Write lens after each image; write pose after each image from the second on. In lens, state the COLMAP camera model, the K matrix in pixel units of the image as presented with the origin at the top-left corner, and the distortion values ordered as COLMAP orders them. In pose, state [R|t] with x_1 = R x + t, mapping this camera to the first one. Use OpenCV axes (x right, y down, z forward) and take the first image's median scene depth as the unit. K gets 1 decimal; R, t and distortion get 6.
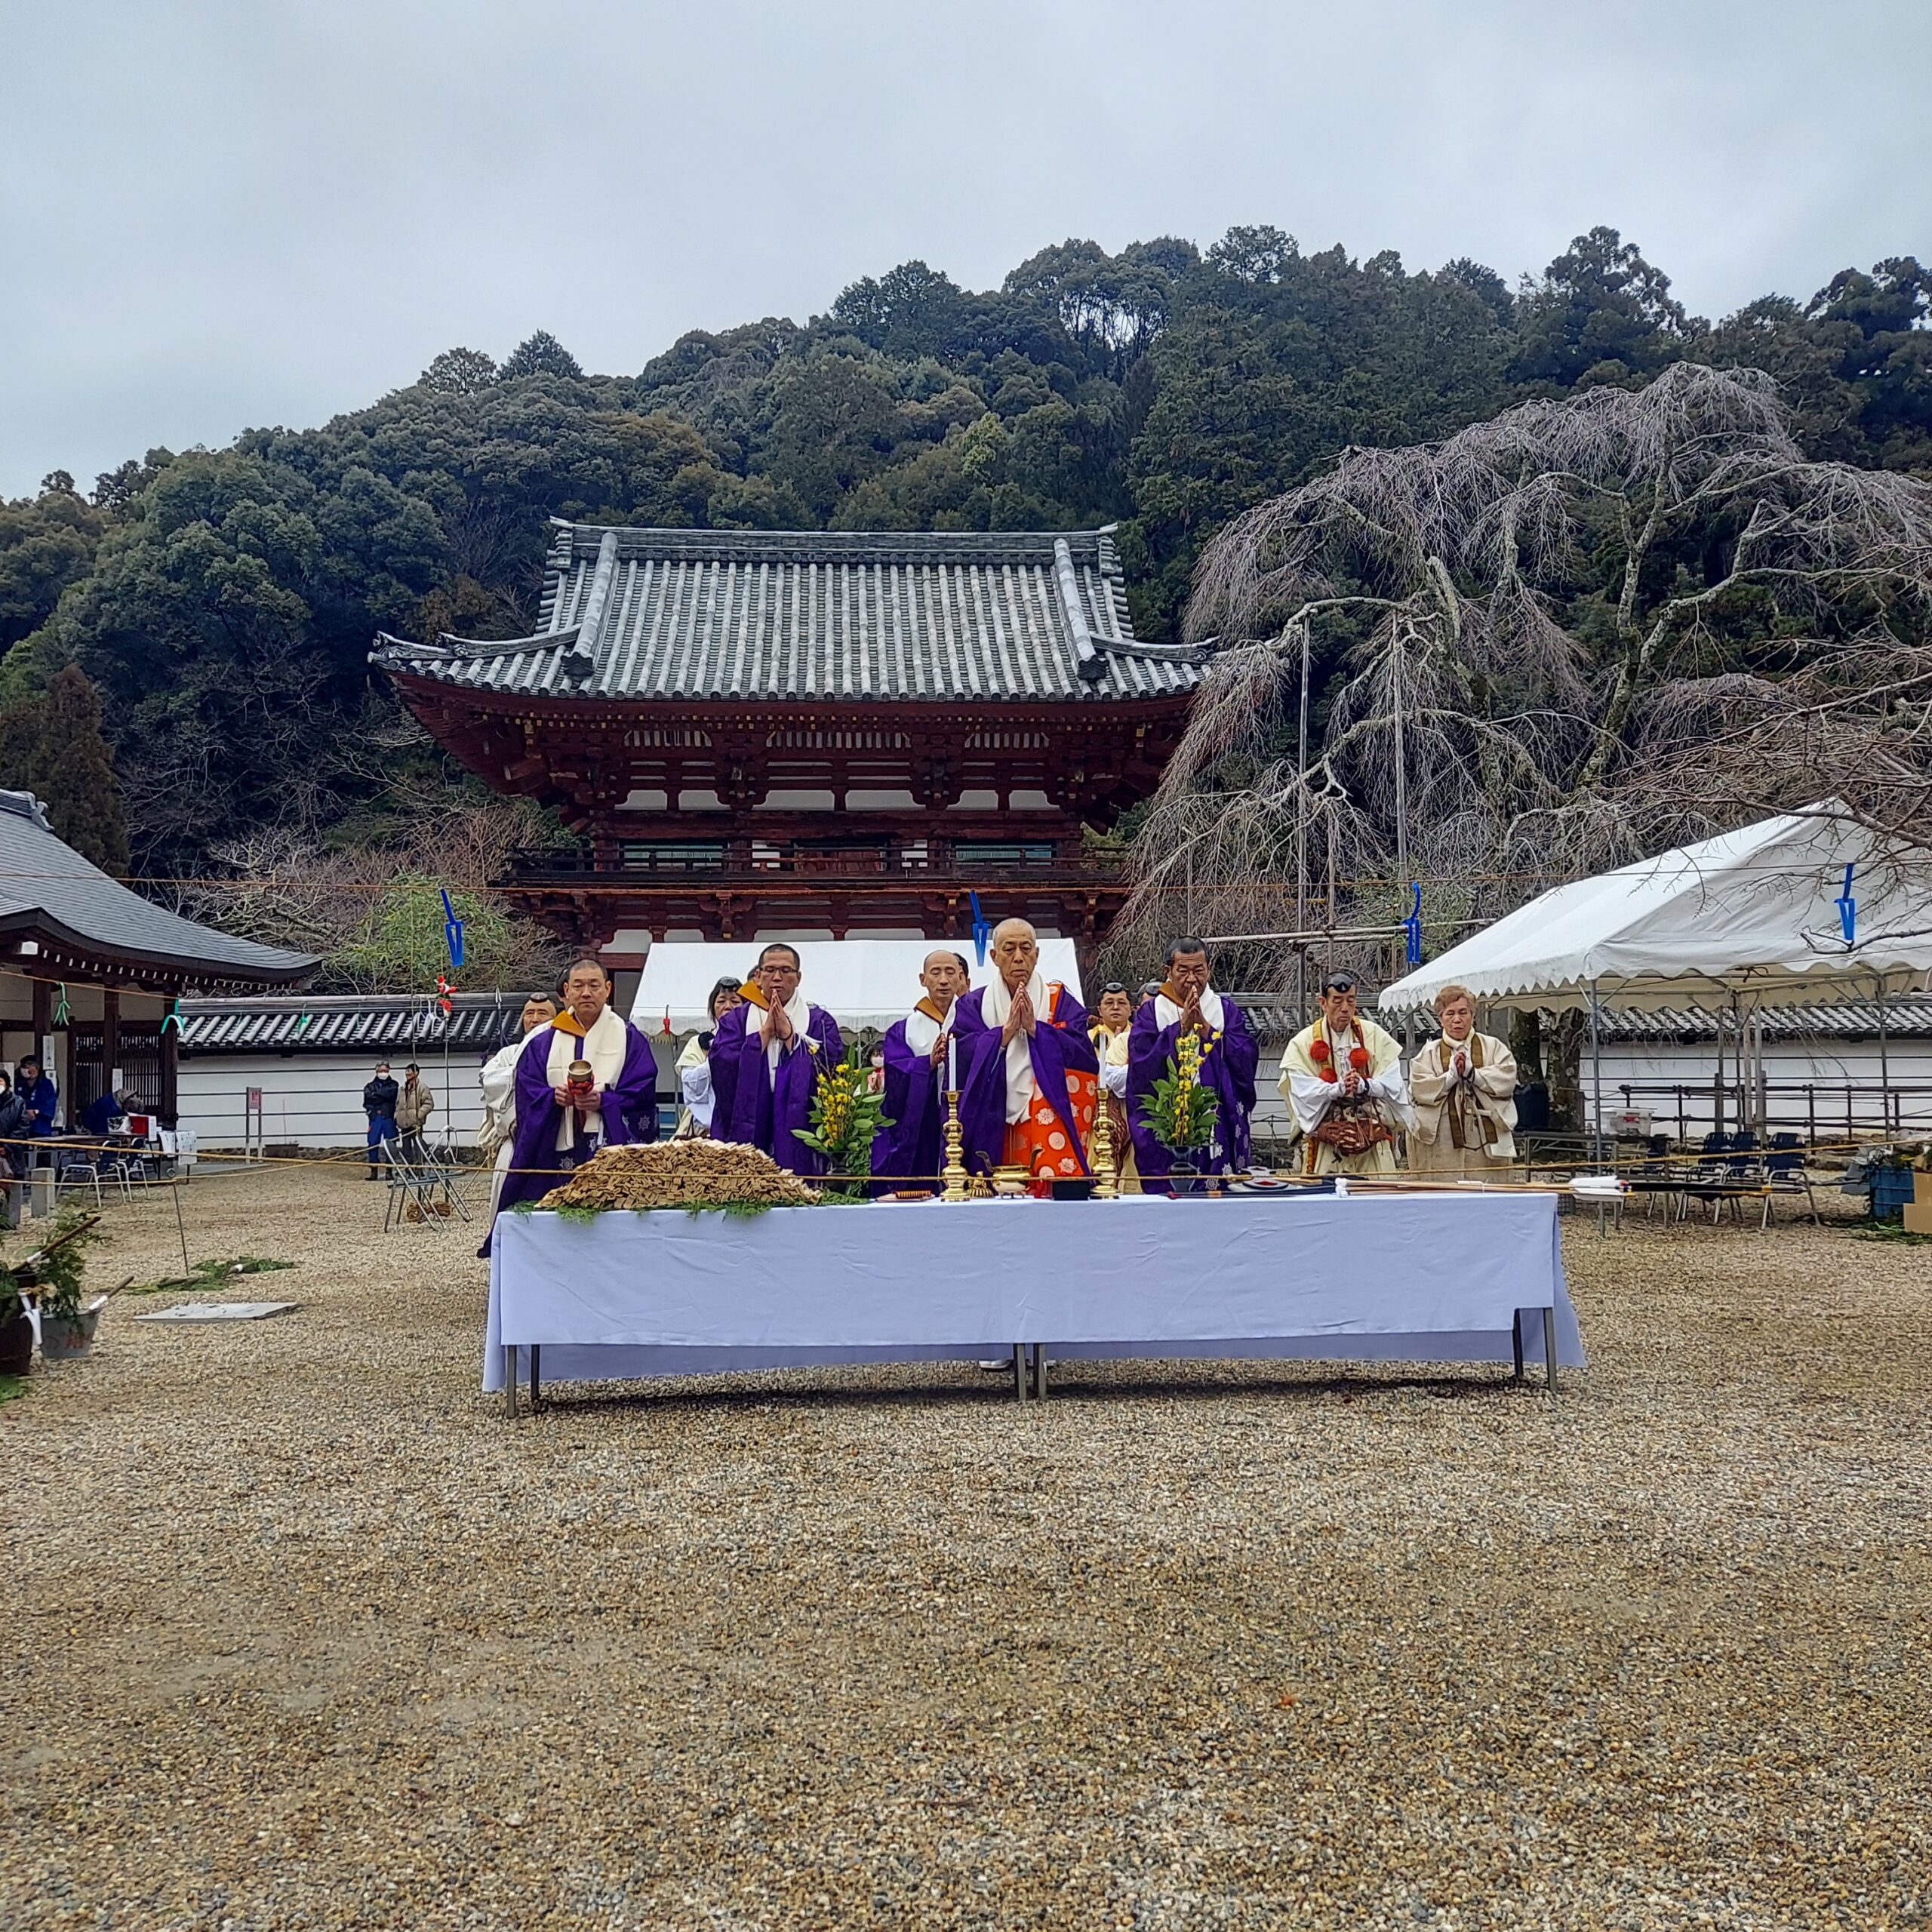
lens RADIAL K [[1887.2, 0, 966.0], [0, 1887.2, 966.0], [0, 0, 1]] dist [0.054783, -0.026072]
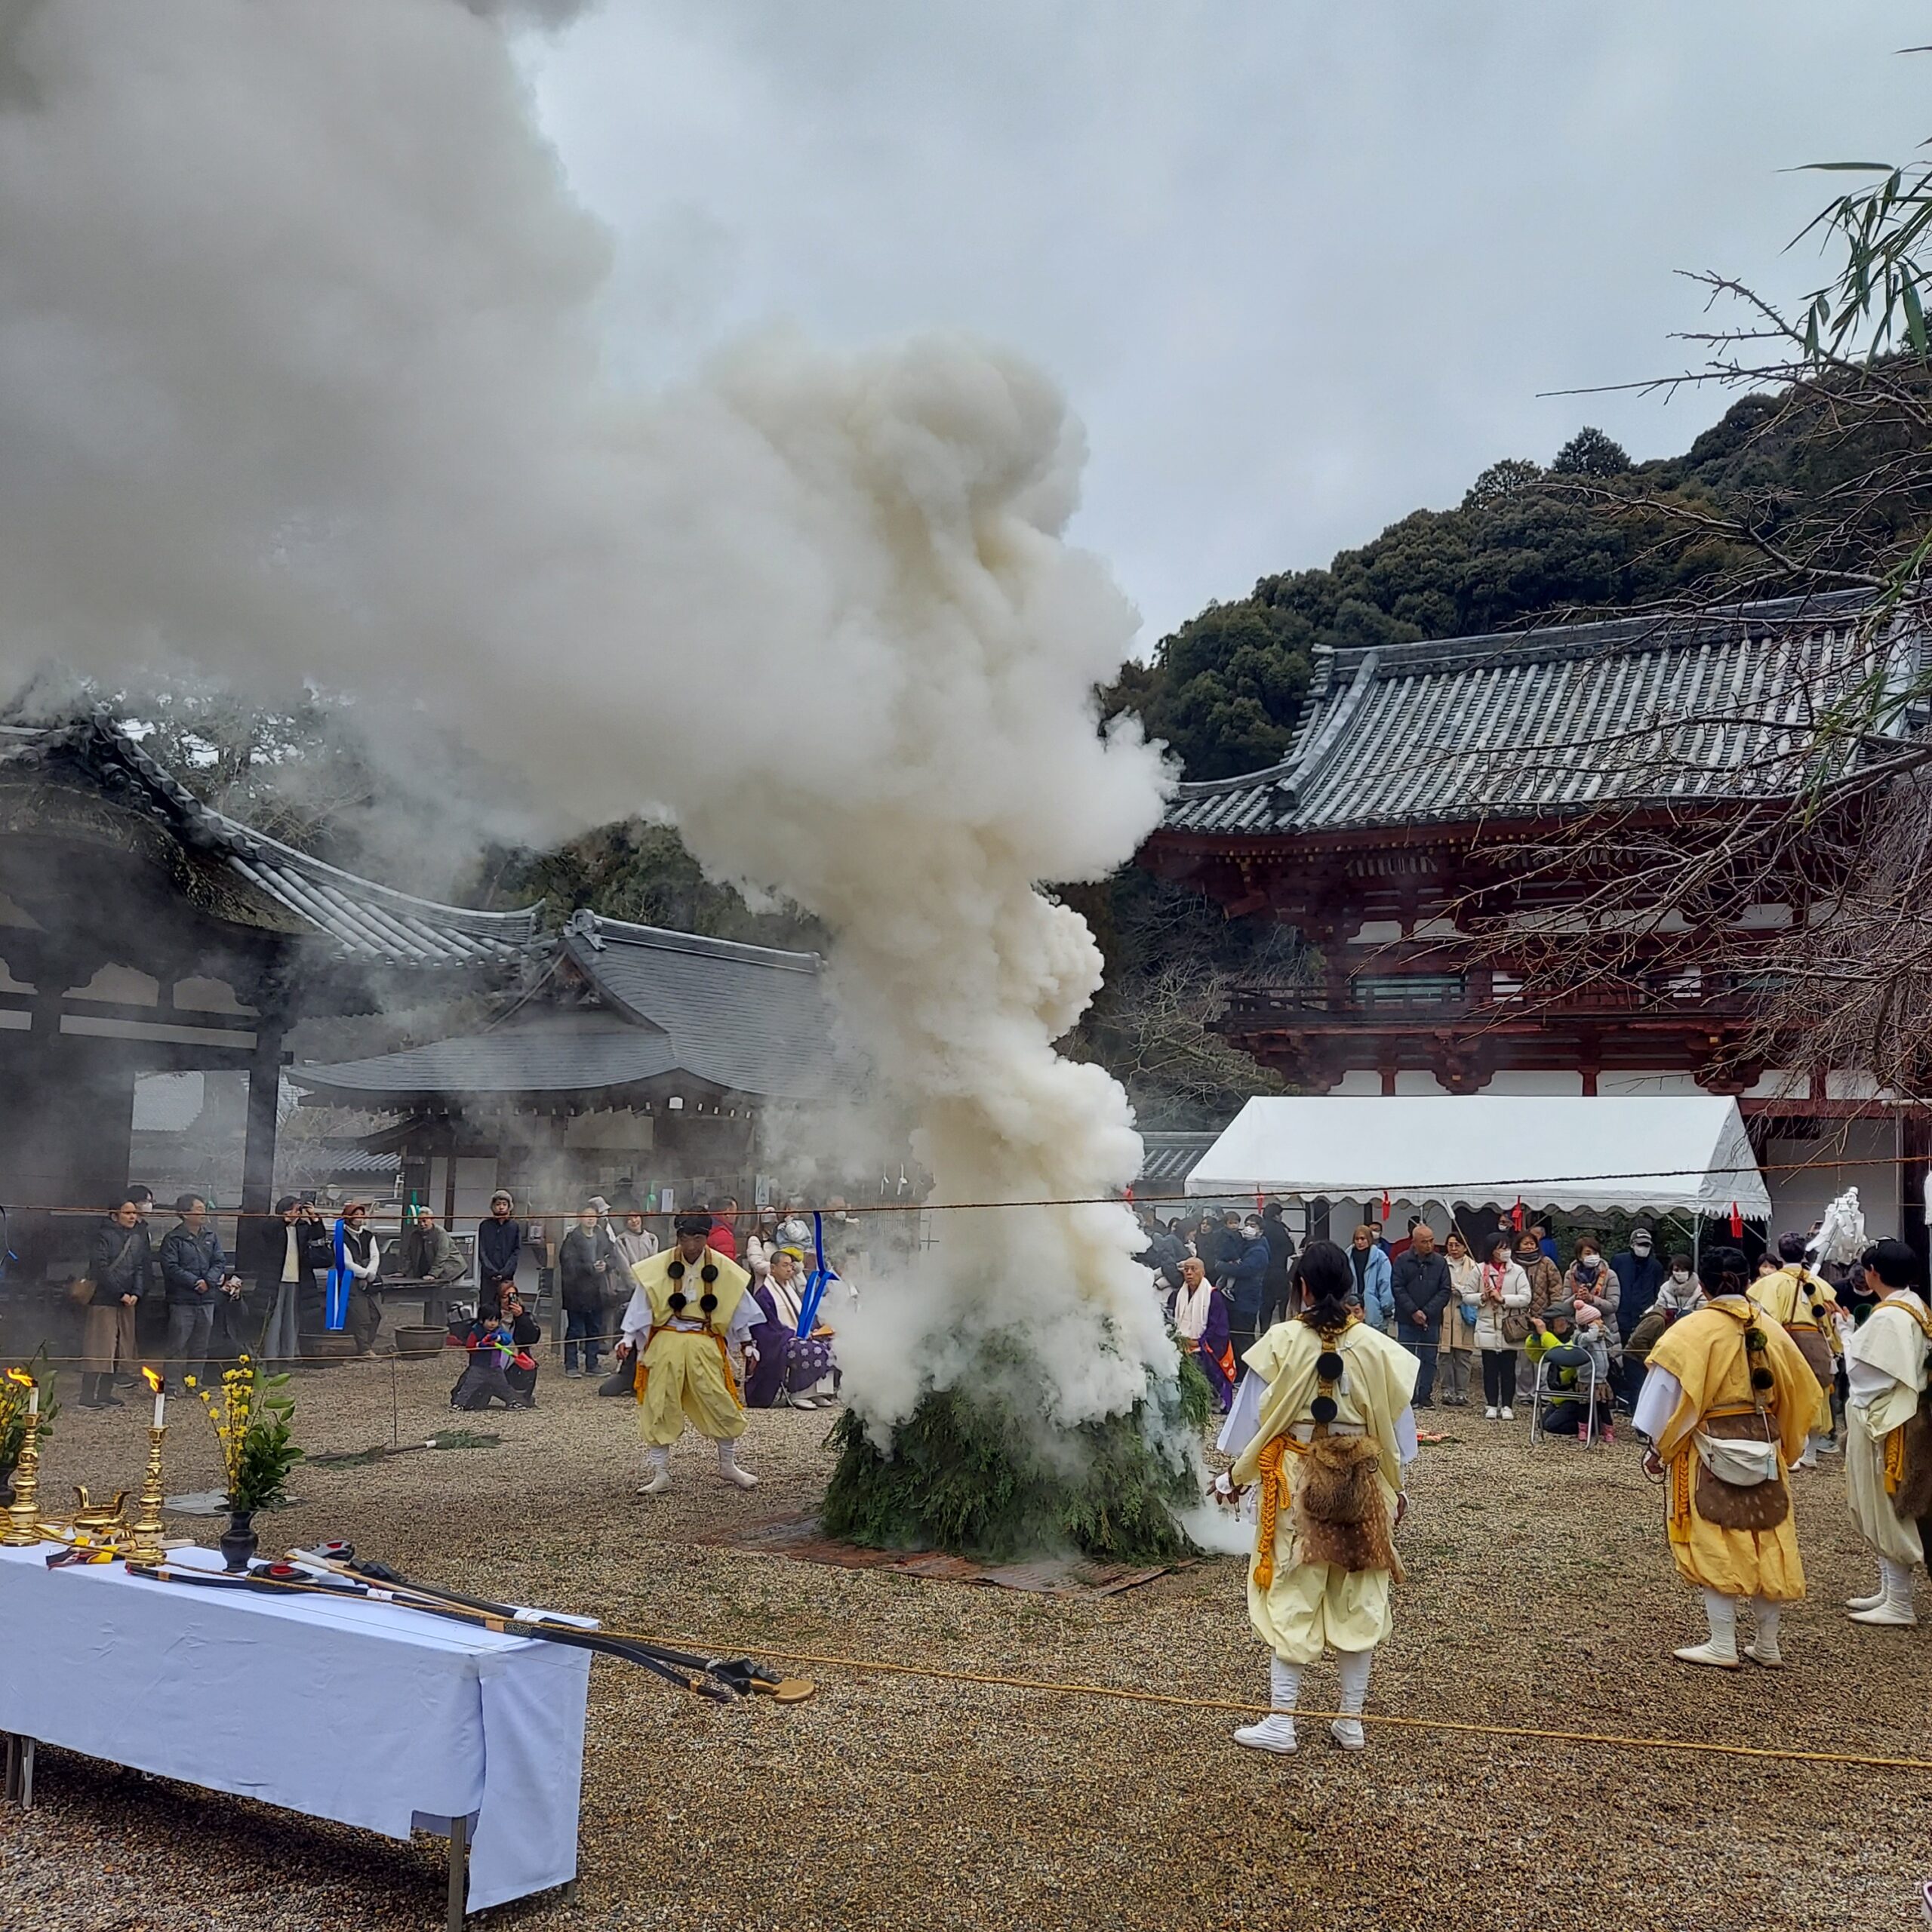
lens RADIAL K [[1887.2, 0, 966.0], [0, 1887.2, 966.0], [0, 0, 1]] dist [0.054783, -0.026072]
pose [[0.832855, -0.029646, -0.552696, 0.104207], [-0.000828, 0.998497, -0.054806, -0.011343], [0.553490, 0.046103, 0.831579, 0.061382]]
